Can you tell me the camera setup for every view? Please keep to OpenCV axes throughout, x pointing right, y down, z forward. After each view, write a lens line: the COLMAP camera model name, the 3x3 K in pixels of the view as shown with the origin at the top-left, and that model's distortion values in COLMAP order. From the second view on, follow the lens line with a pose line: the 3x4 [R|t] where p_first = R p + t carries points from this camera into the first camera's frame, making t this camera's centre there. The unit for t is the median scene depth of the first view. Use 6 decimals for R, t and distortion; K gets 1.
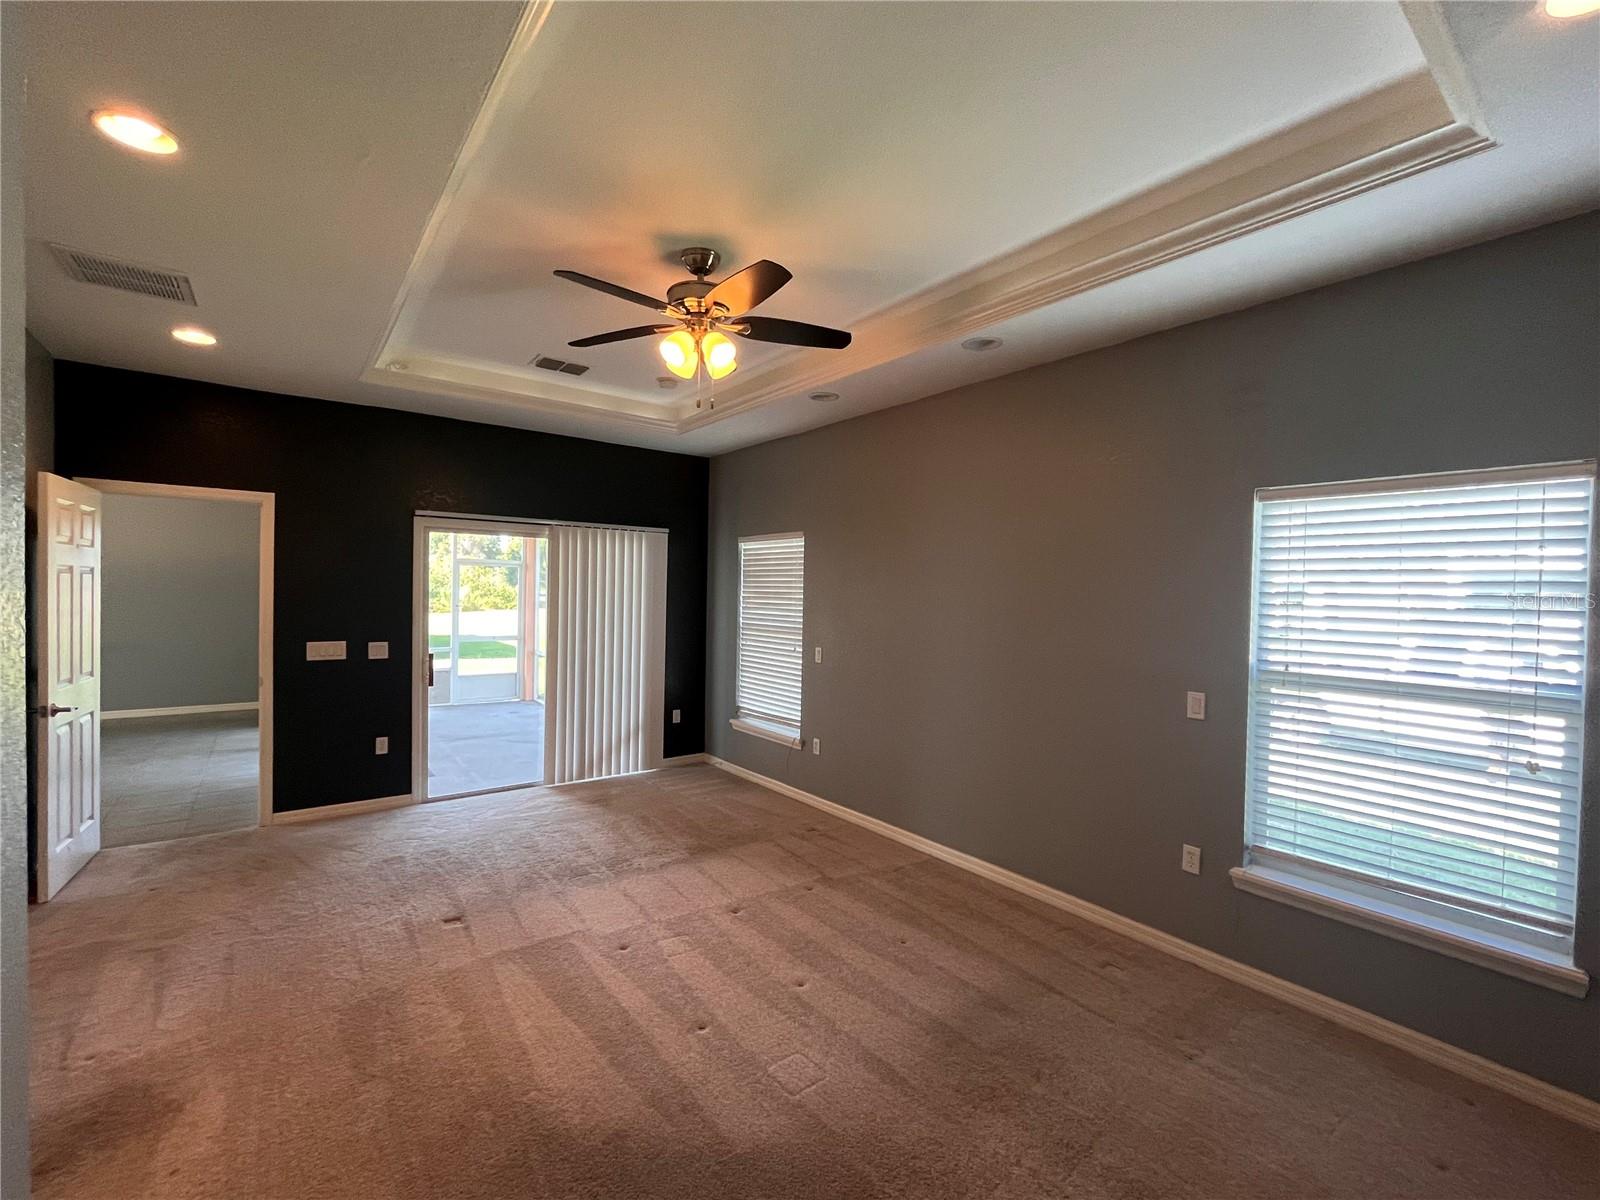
lens RADIAL K [[689.8, 0, 795.2], [0, 689.8, 599.8], [0, 0, 1]] dist [-0.001545, -0.000354]
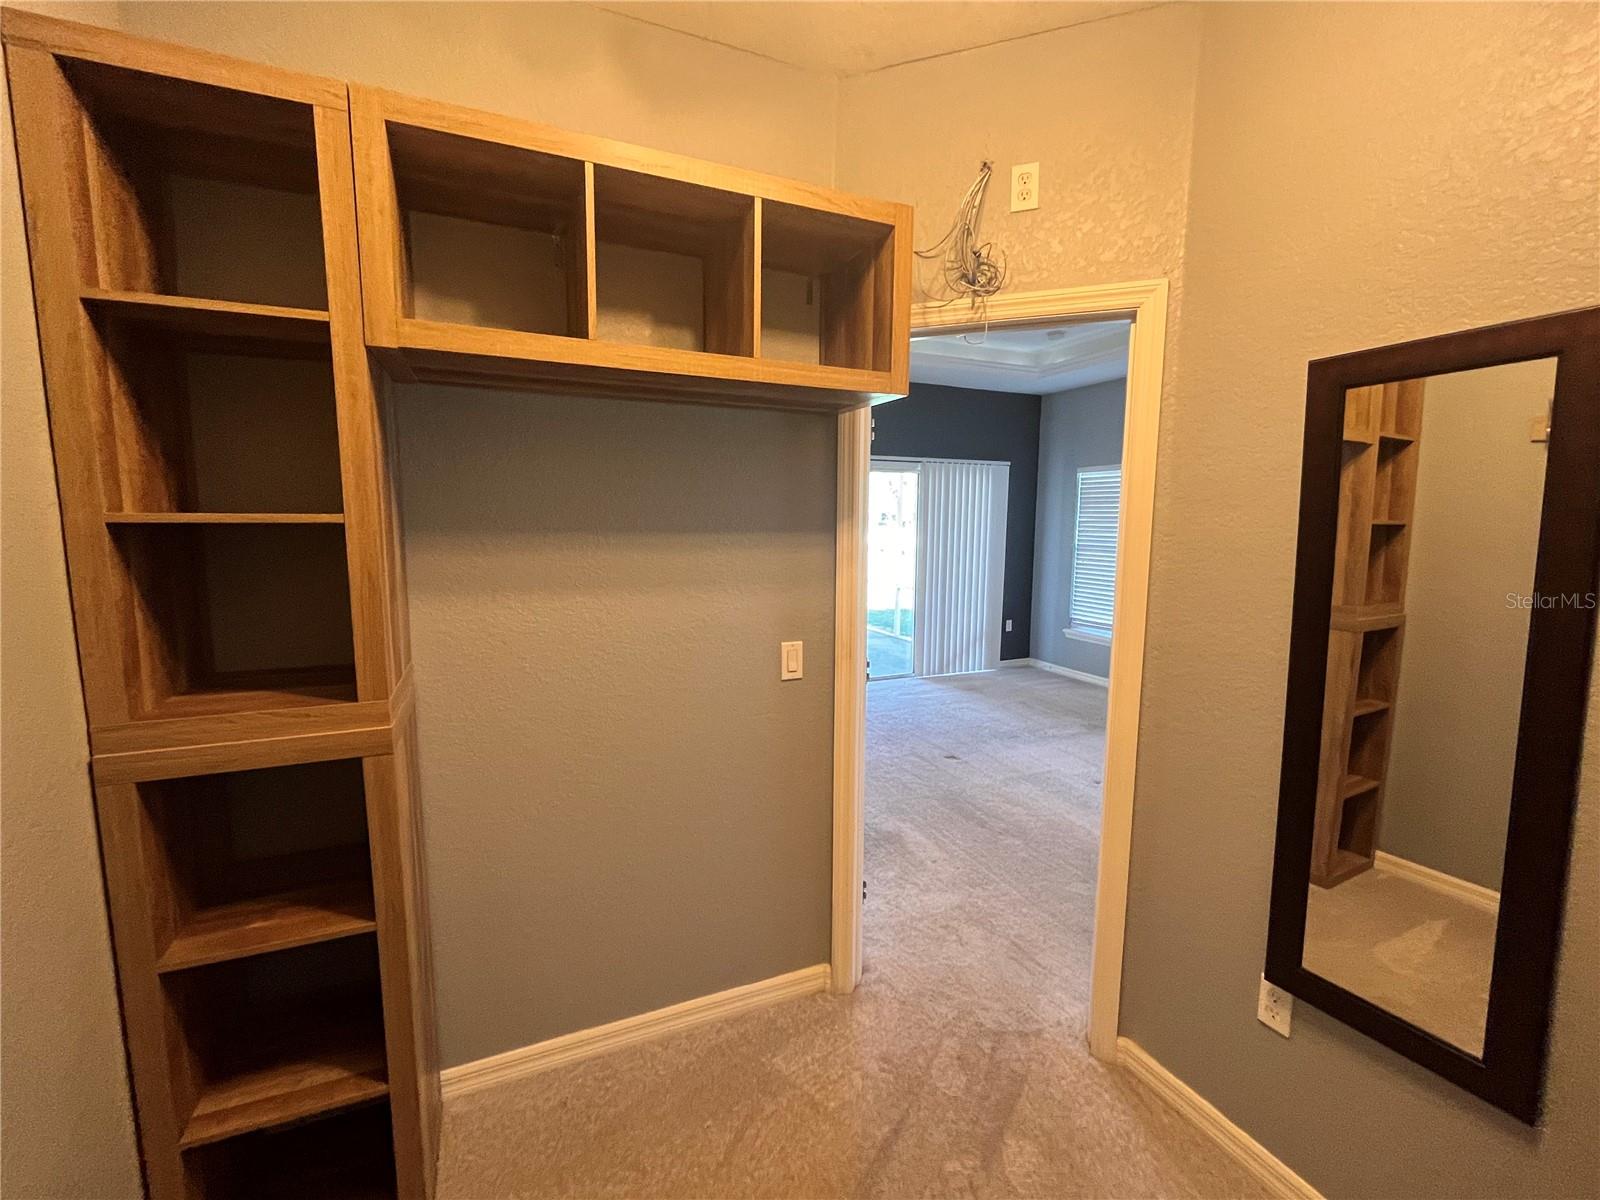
lens RADIAL K [[689.8, 0, 795.2], [0, 689.8, 599.8], [0, 0, 1]] dist [-0.001545, -0.000354]
pose [[0.973521, 0.015527, -0.228069, -0.308349], [0.008487, 0.994547, 0.103940, 0.002993], [0.228439, -0.103124, 0.968081, -0.237014]]
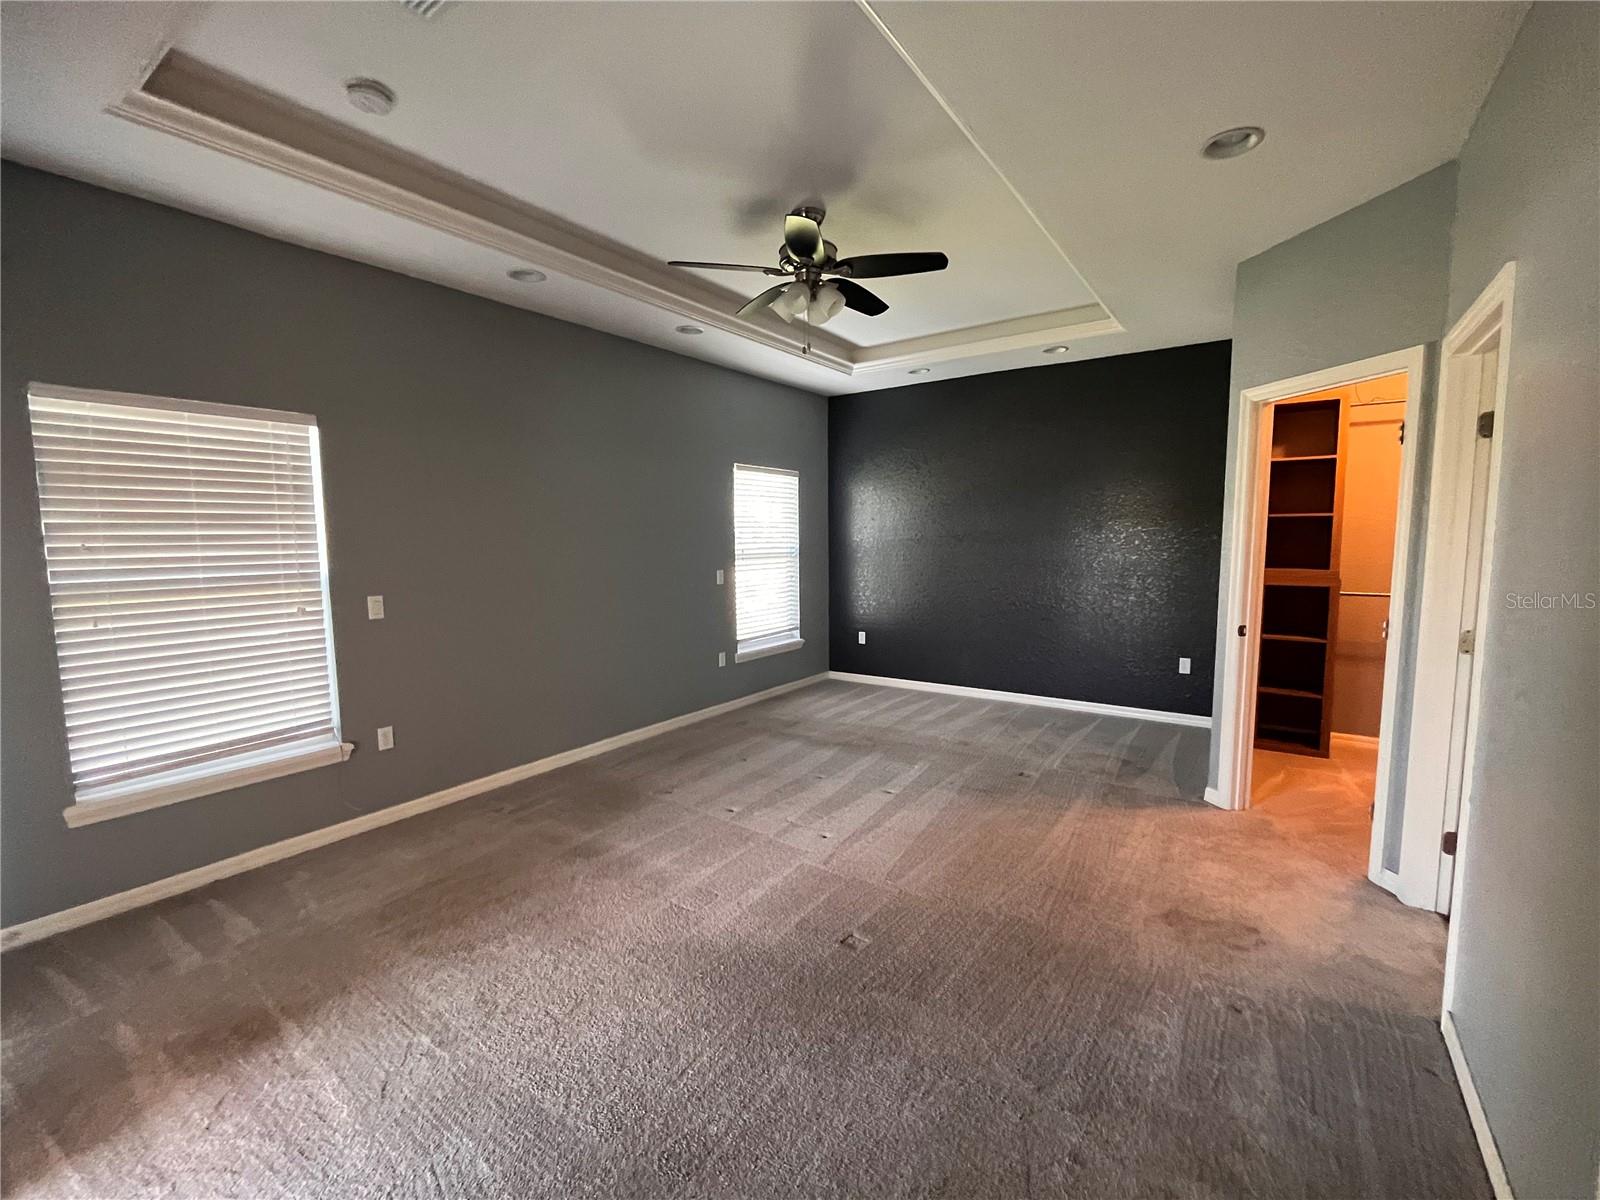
lens RADIAL K [[689.8, 0, 795.2], [0, 689.8, 599.8], [0, 0, 1]] dist [-0.001545, -0.000354]
pose [[-0.299362, -0.107452, 0.948070, -0.722773], [0.017106, 0.992874, 0.117931, -0.001788], [-0.953986, 0.051522, -0.295391, 0.787342]]
